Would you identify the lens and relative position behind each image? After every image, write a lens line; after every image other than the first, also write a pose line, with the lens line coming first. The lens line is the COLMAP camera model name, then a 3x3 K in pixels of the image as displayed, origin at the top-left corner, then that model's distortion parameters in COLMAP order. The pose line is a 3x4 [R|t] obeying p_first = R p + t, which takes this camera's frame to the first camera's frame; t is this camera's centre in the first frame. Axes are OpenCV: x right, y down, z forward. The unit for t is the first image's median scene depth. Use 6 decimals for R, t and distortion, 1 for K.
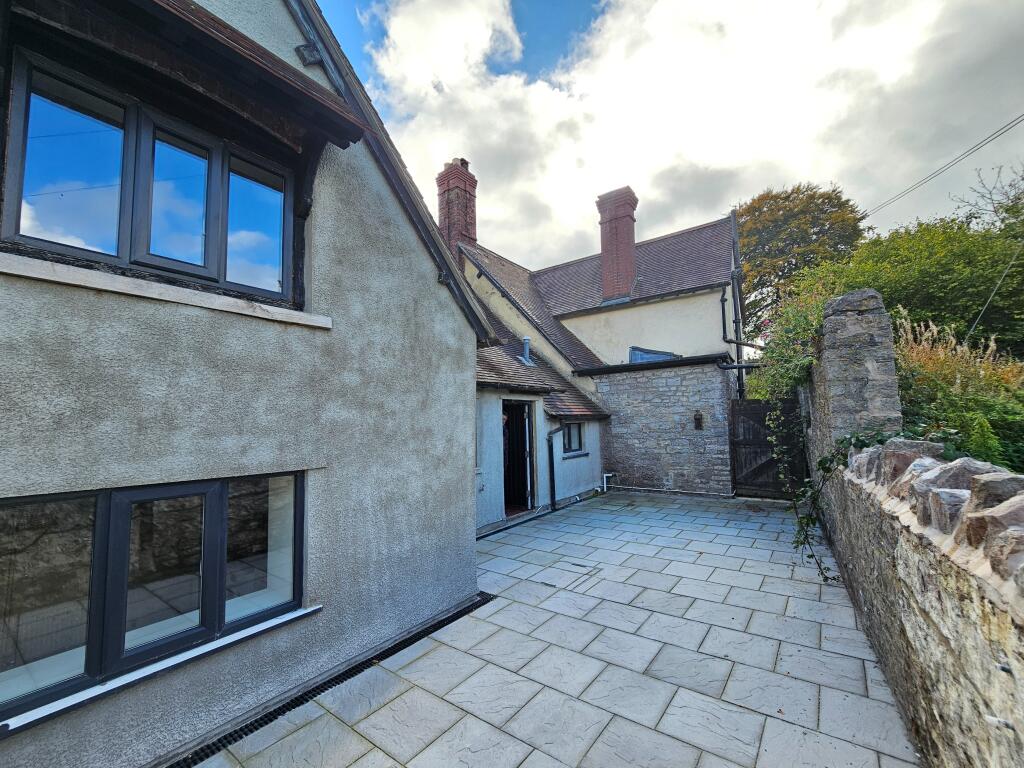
lens RADIAL K [[421.7, 0, 511.2], [0, 421.7, 390.8], [0, 0, 1]] dist [-0.003143, 0.000056]
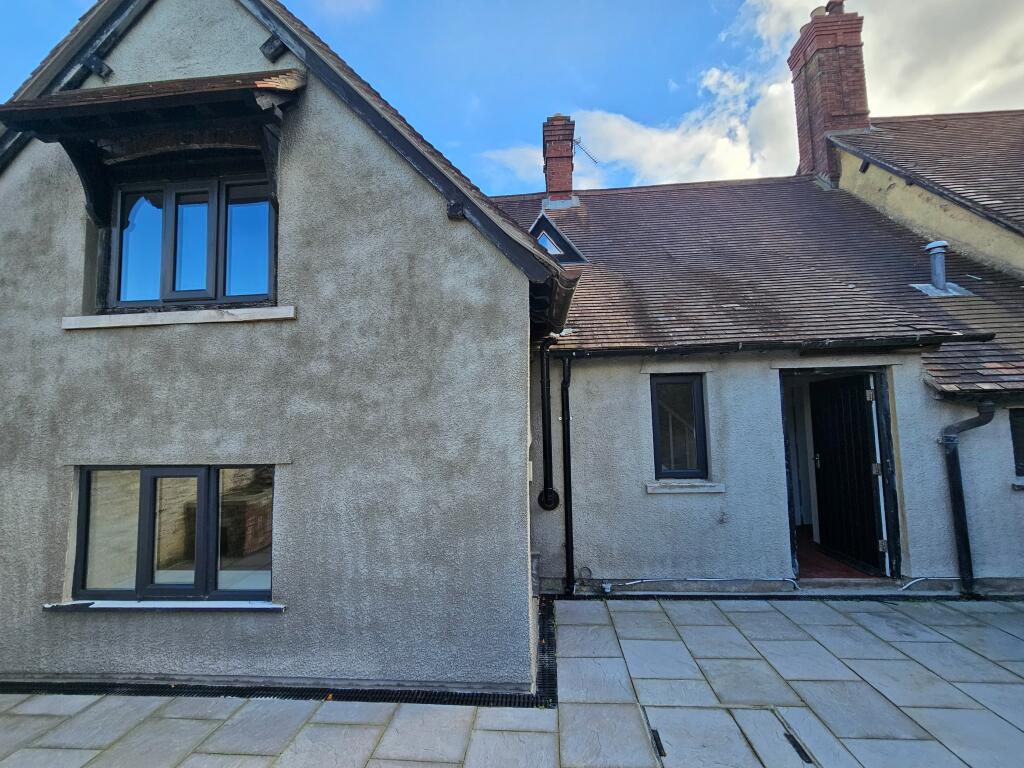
lens RADIAL K [[421.7, 0, 511.2], [0, 421.7, 390.8], [0, 0, 1]] dist [-0.003143, 0.000056]
pose [[0.528980, -0.047373, -0.847311, 0.554358], [0.075982, 0.997075, -0.008310, 0.054403], [0.845226, -0.059985, 0.531032, 0.798298]]
